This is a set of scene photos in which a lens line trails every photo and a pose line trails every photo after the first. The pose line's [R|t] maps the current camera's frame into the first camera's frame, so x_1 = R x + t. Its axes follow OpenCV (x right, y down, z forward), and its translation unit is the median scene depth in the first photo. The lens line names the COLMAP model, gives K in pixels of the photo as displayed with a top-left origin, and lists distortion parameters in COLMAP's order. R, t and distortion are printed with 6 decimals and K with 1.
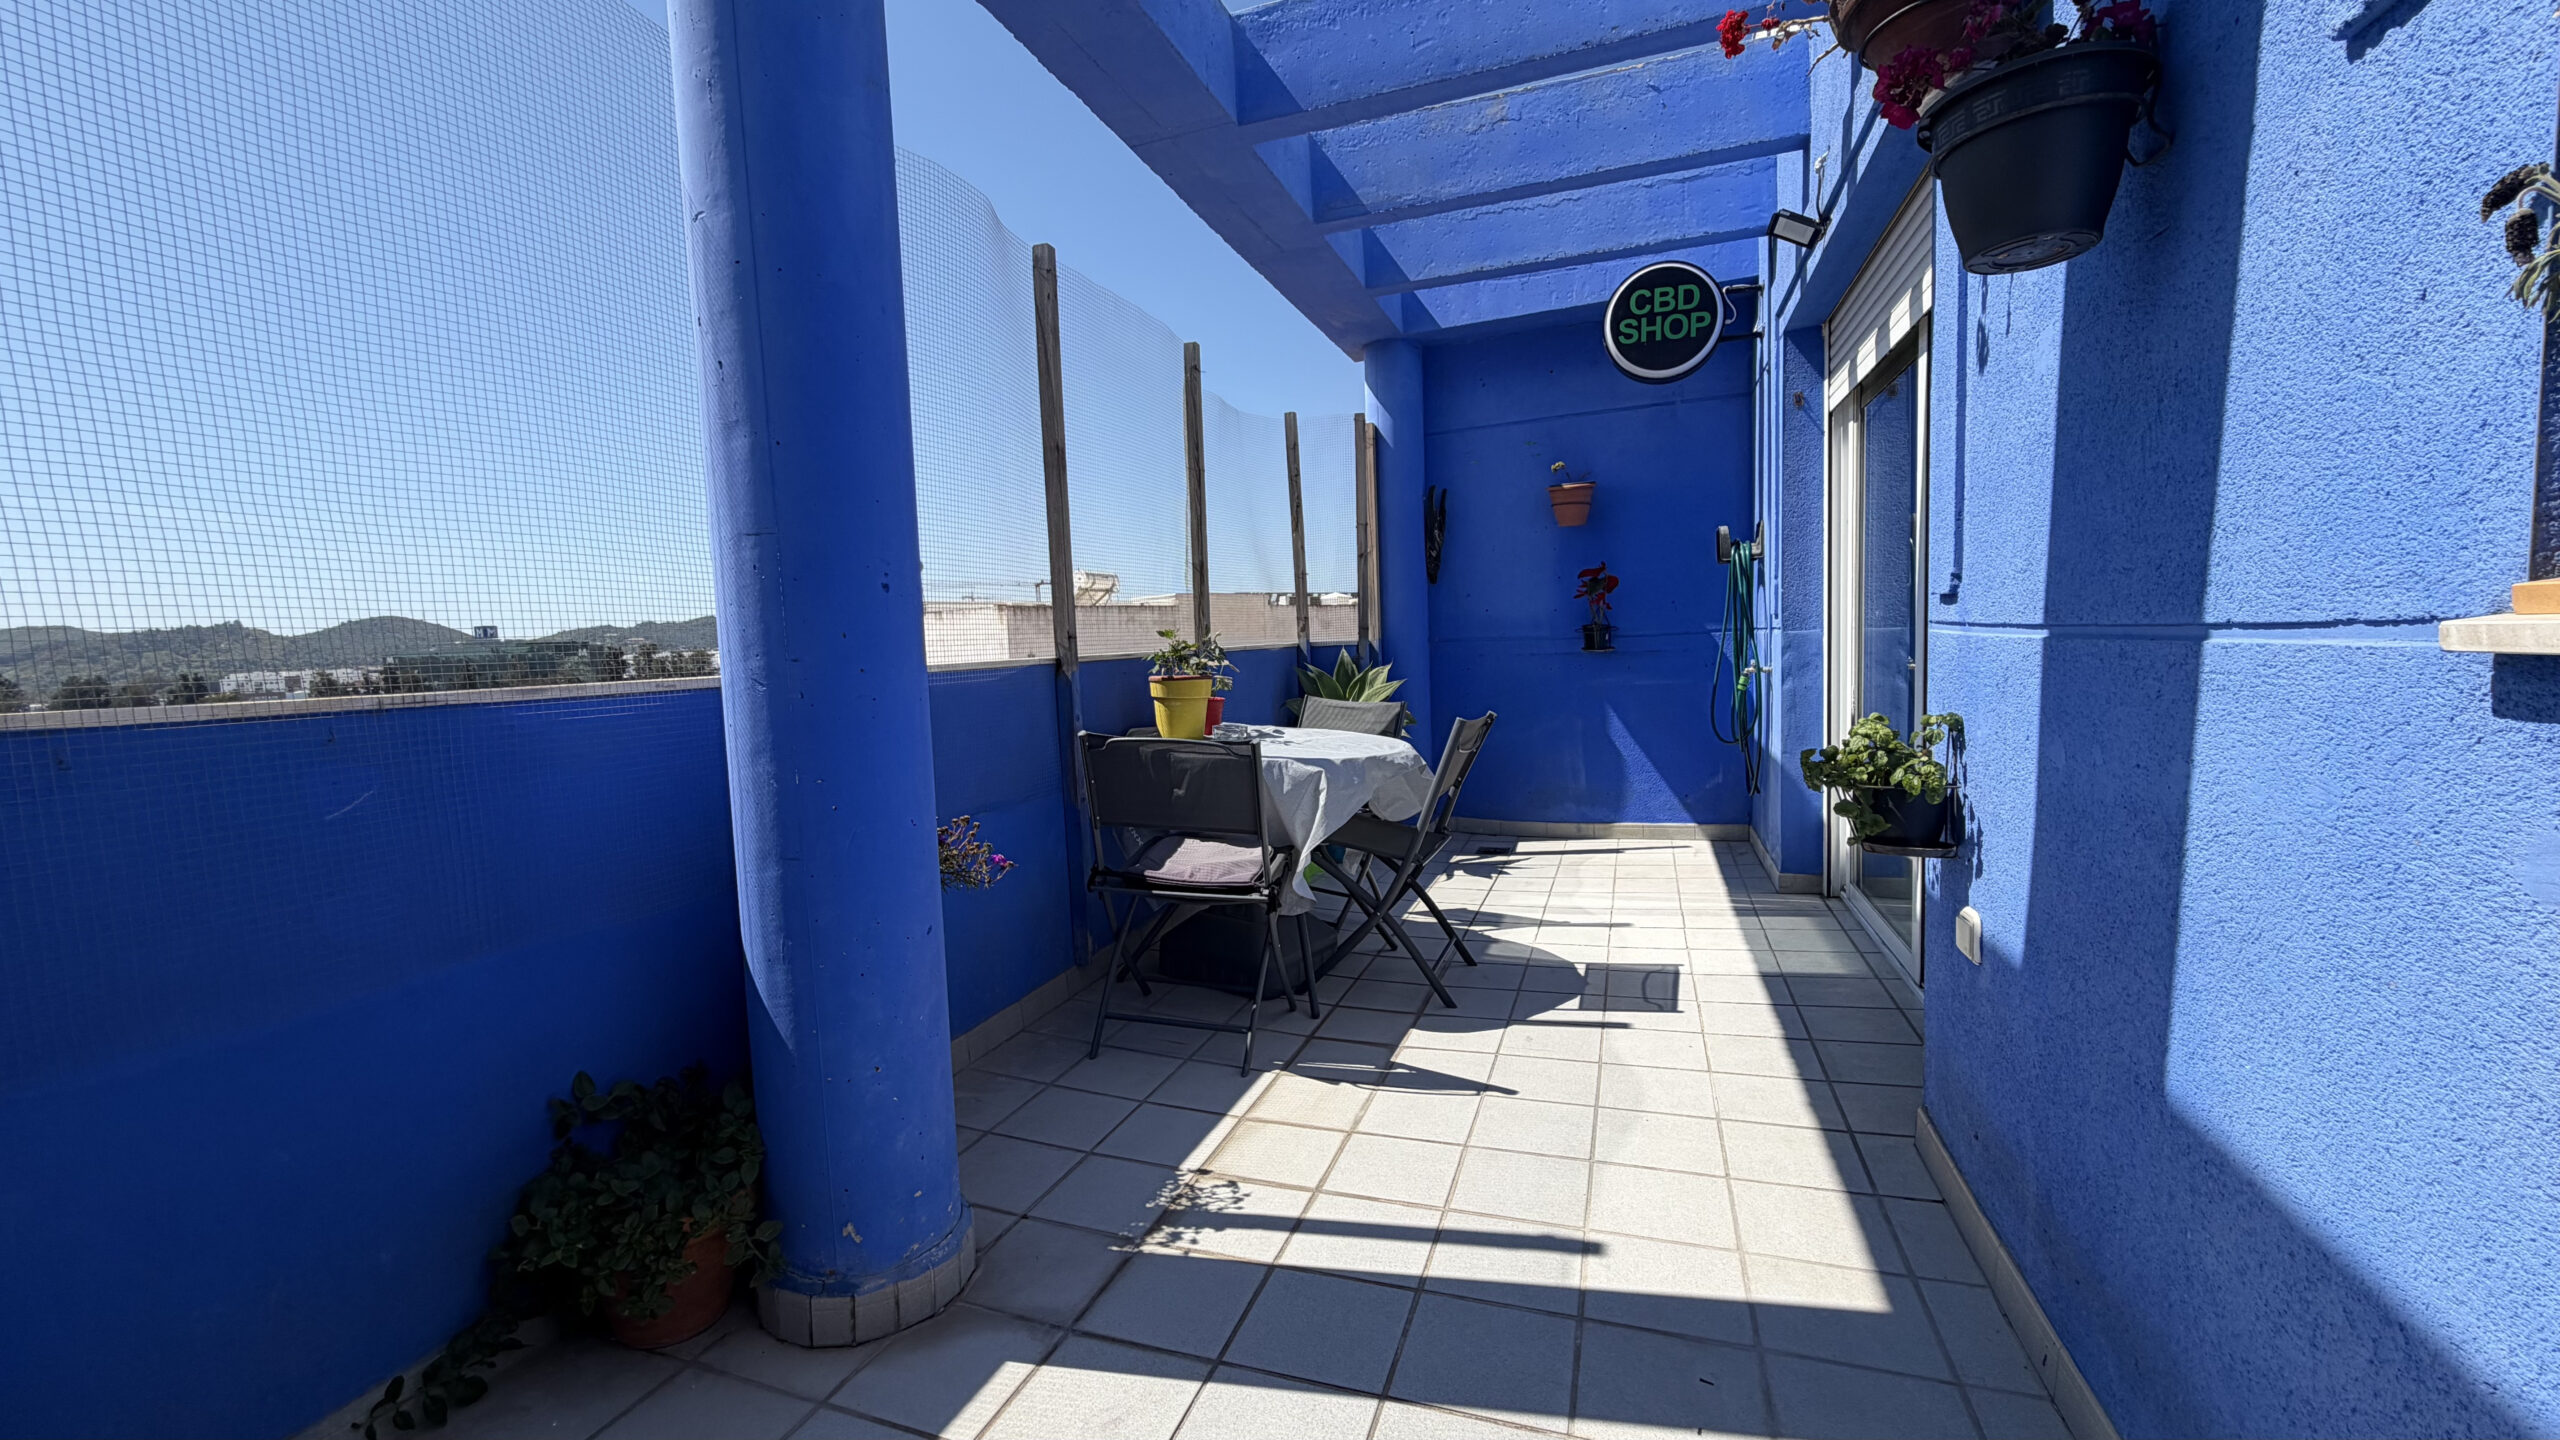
lens RADIAL K [[1020.0, 0, 1269.7], [0, 1020.0, 720.9], [0, 0, 1]] dist [-0.000193, 0.000684]
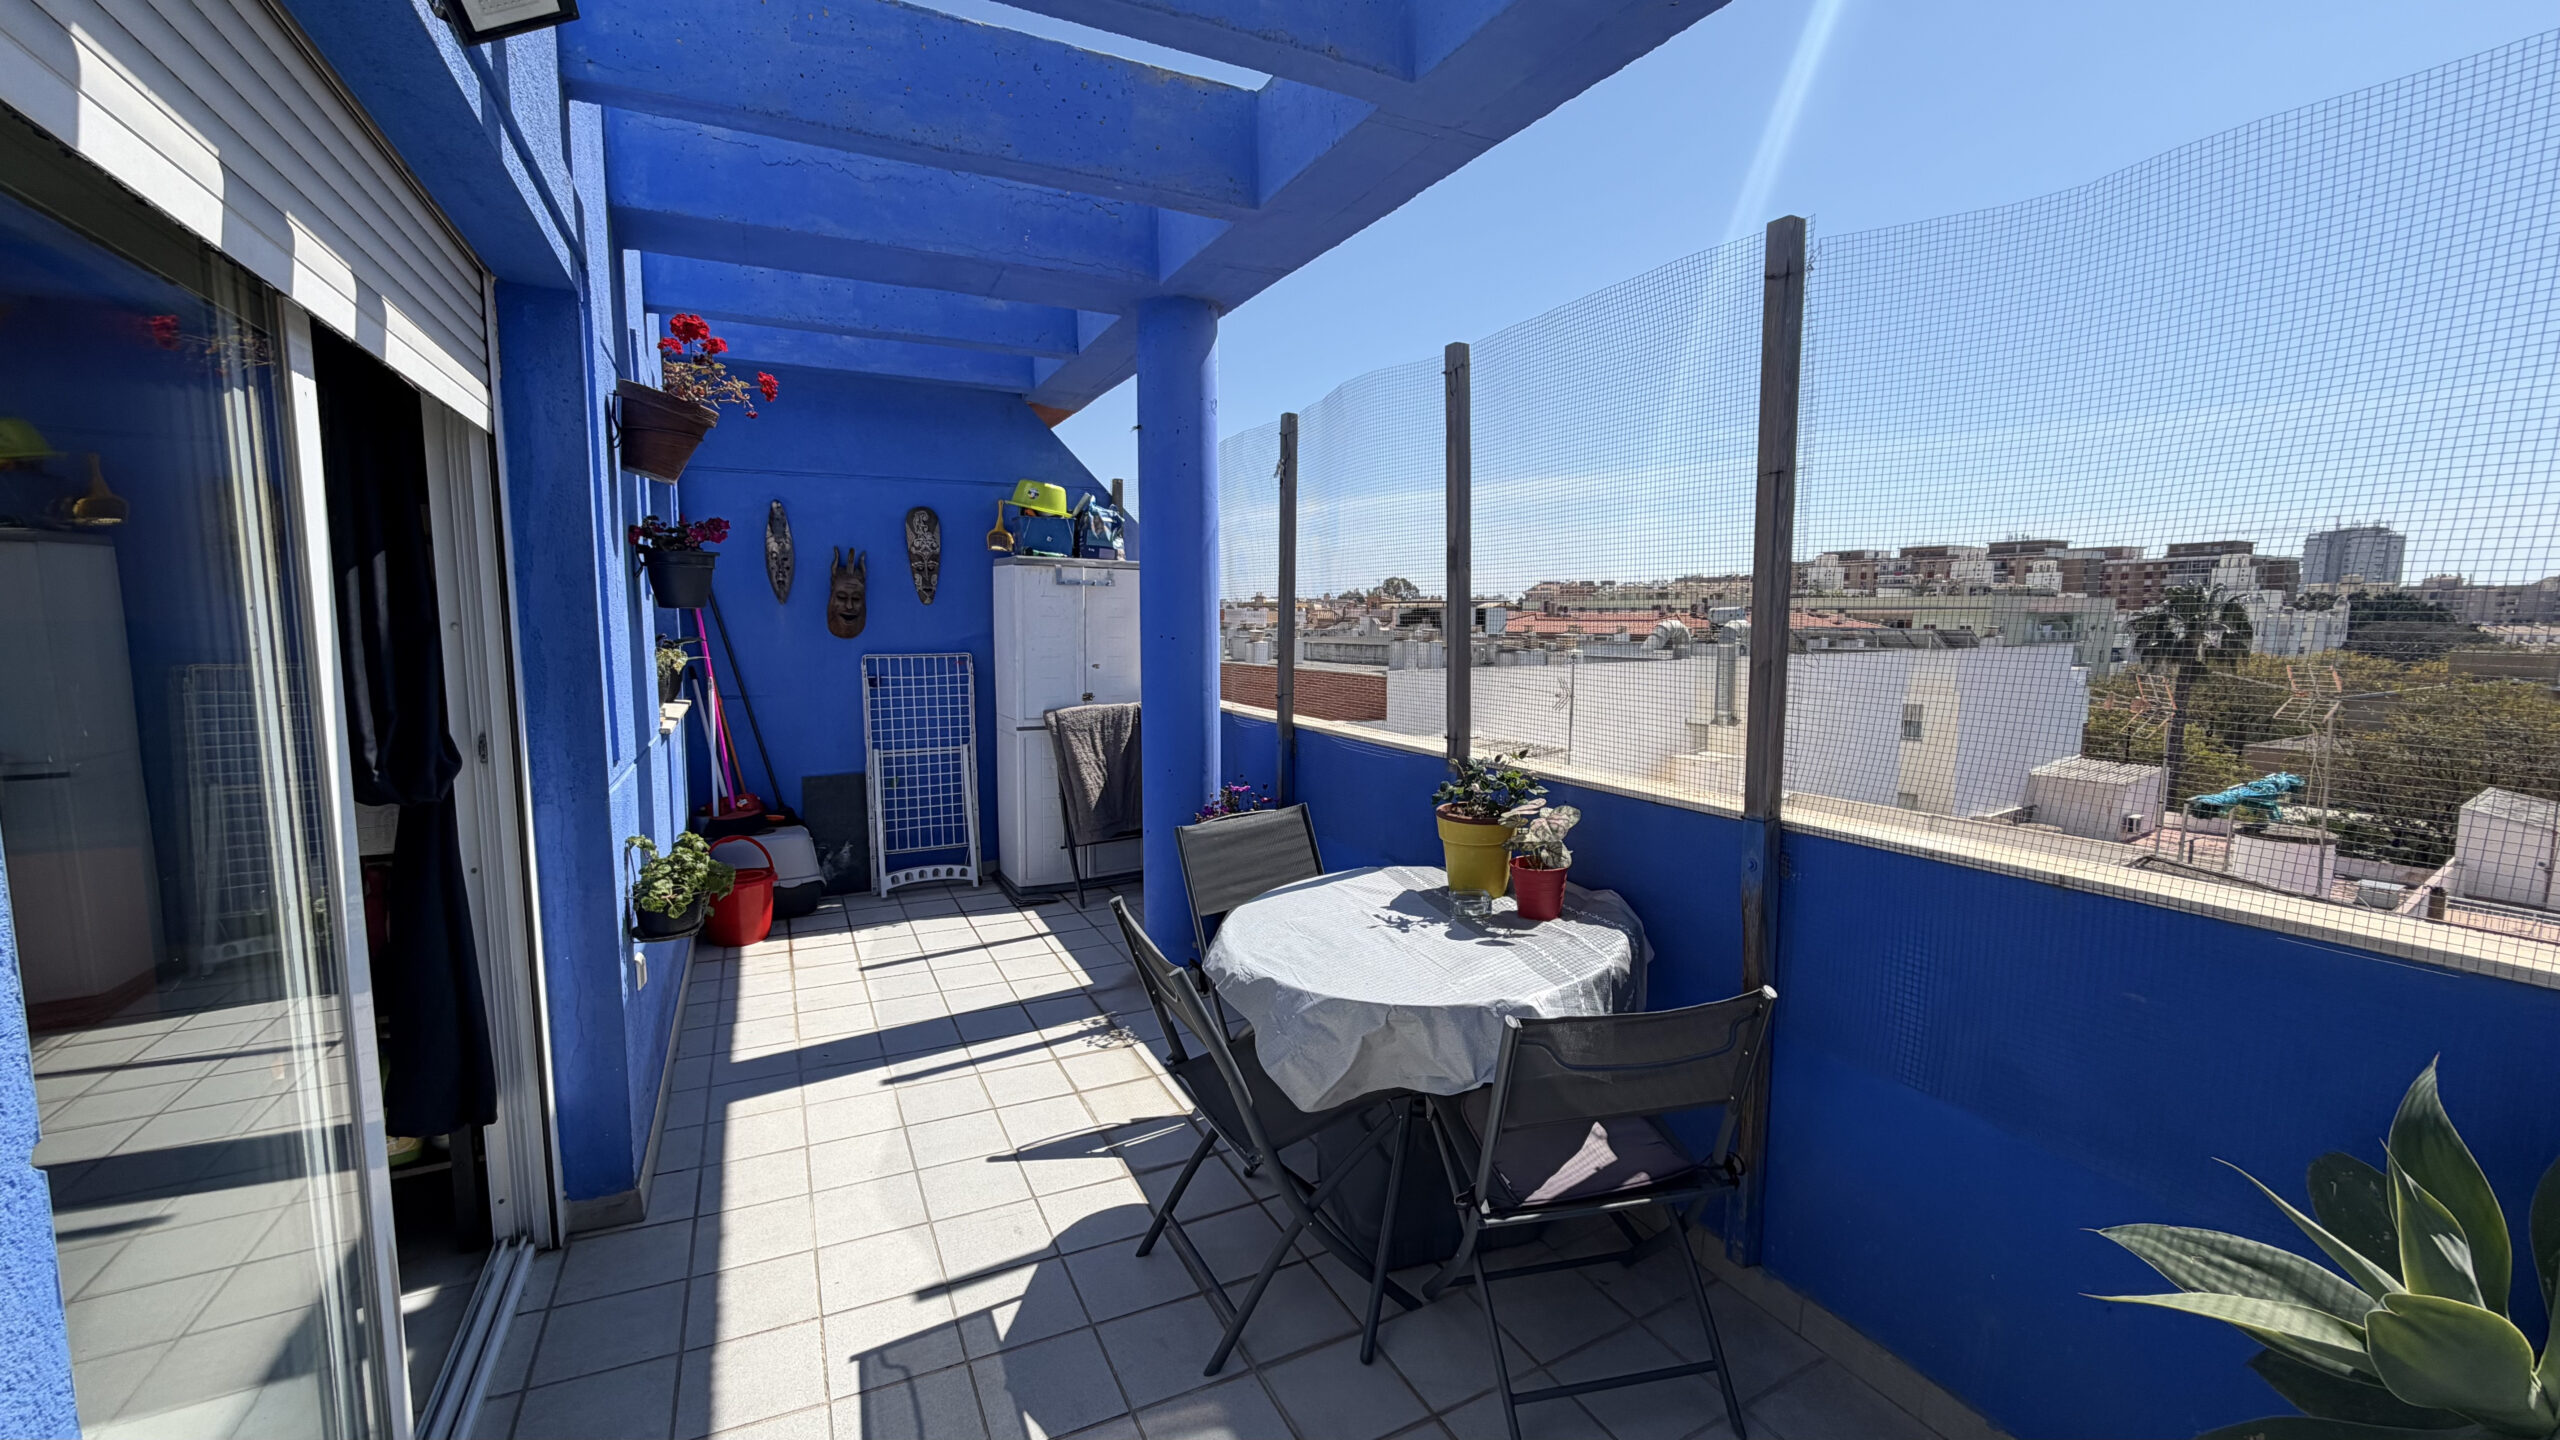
lens RADIAL K [[1020.0, 0, 1272.4], [0, 1020.0, 717.4], [0, 0, 1]] dist [-0.000193, 0.000684]
pose [[-0.693324, 0.107612, -0.712546, 0.672445], [-0.034435, 0.982710, 0.181919, -0.295720], [0.719803, 0.150666, -0.677631, 1.657755]]
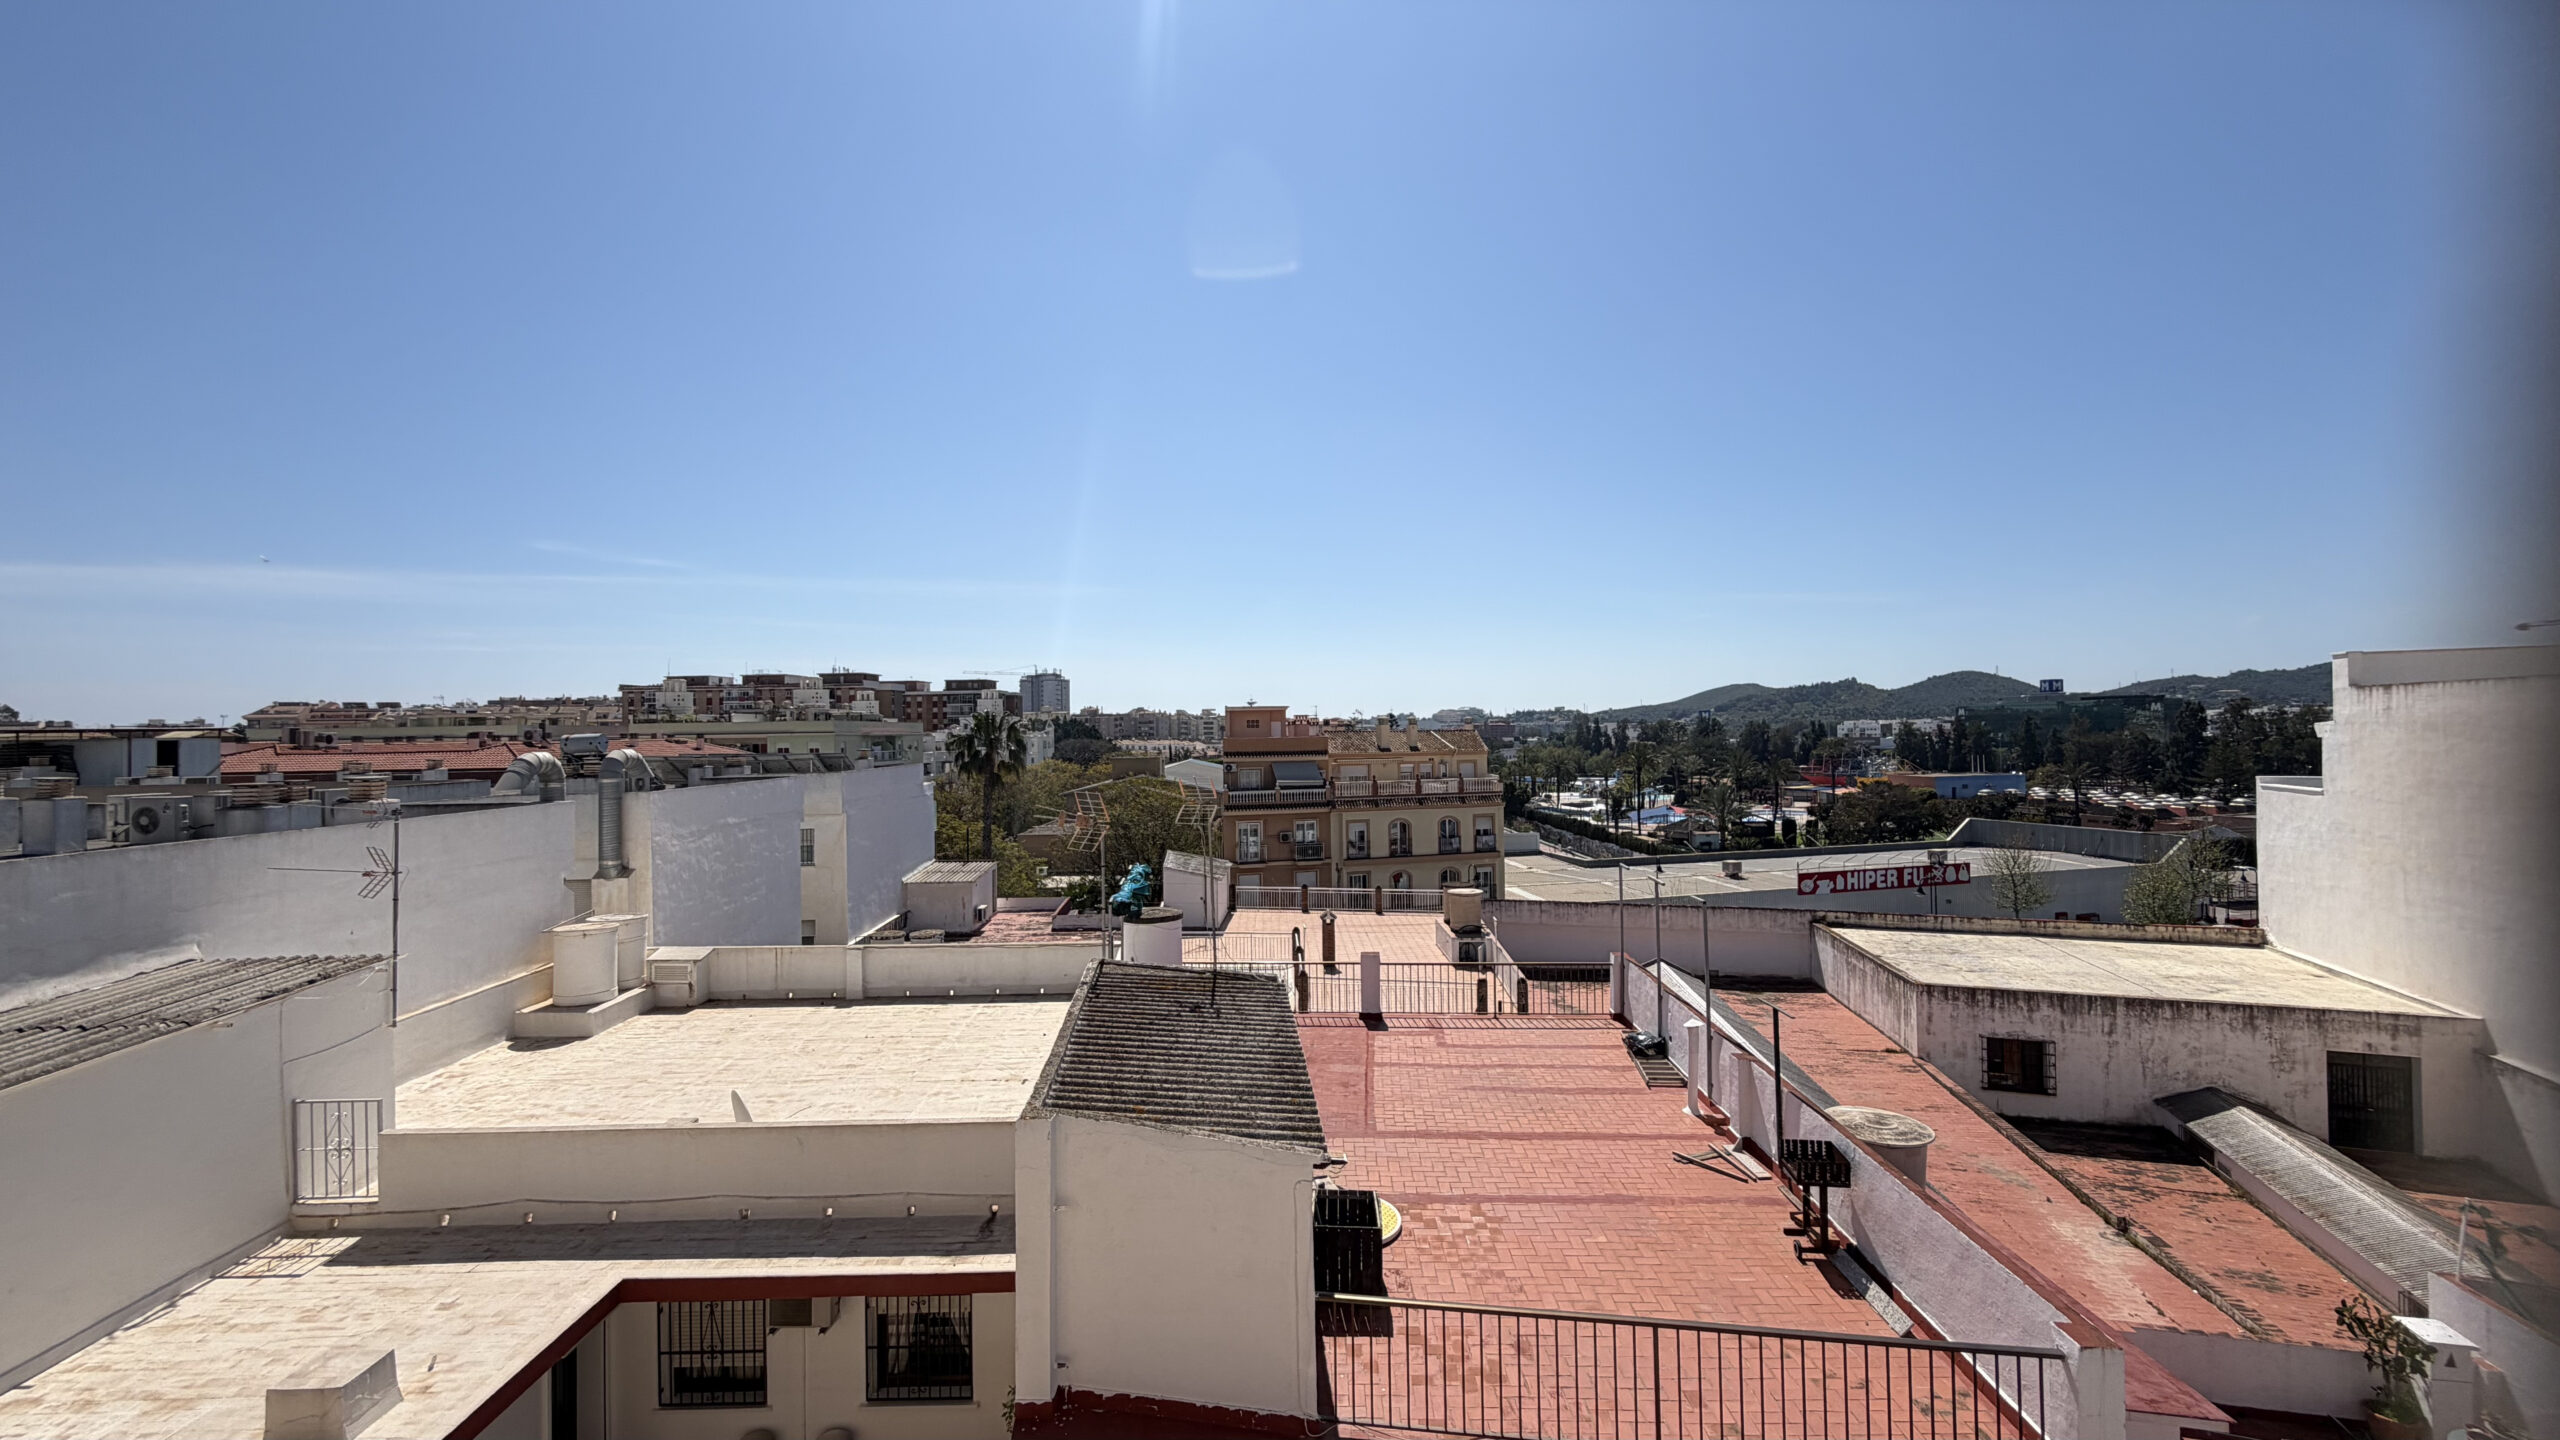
lens RADIAL K [[1020.0, 0, 1271.8], [0, 1020.0, 726.0], [0, 0, 1]] dist [-0.000193, 0.000684]
pose [[0.259737, 0.027509, -0.965287, -0.304075], [-0.071752, 0.997381, 0.009117, -0.220047], [0.963010, 0.066893, 0.261031, 0.943104]]
